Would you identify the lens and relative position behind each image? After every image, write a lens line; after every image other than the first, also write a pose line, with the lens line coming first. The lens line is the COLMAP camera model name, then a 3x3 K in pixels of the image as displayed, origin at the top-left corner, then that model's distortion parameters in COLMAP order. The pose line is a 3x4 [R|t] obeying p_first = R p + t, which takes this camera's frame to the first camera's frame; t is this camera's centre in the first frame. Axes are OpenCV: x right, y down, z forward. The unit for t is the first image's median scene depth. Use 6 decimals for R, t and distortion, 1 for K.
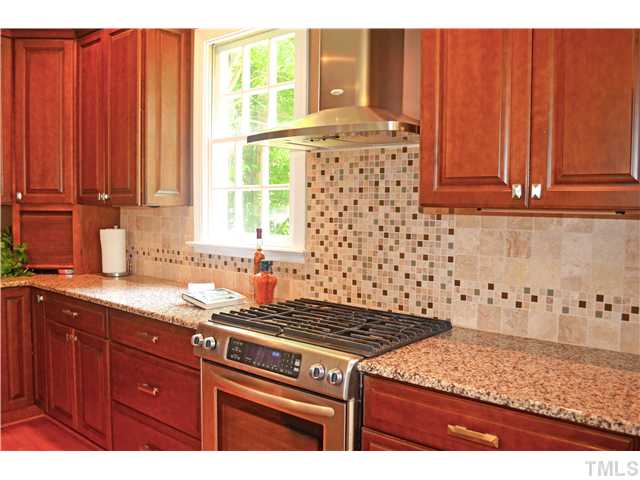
lens RADIAL K [[548.2, 0, 320.0], [0, 548.2, 240.0], [0, 0, 1]] dist [-0.056617, 0.005219]
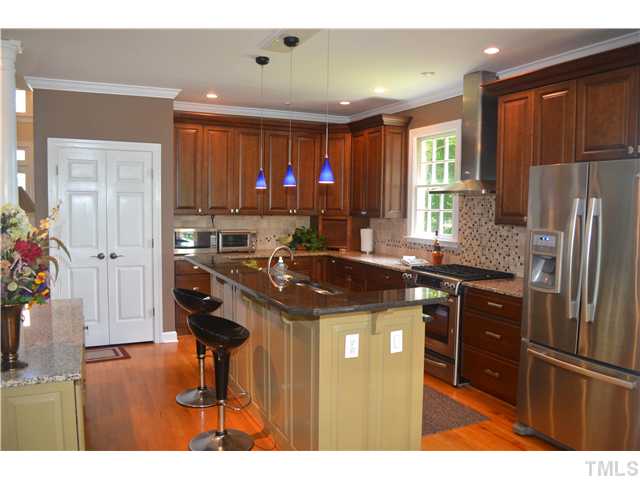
lens RADIAL K [[502.8, 0, 320.0], [0, 502.8, 240.0], [0, 0, 1]] dist [-0.085667, 0.014733]
pose [[0.914540, 0.030185, -0.403367, 0.270434], [-0.028211, 0.999543, 0.010838, 0.007074], [0.403510, 0.001467, 0.914974, -0.996709]]
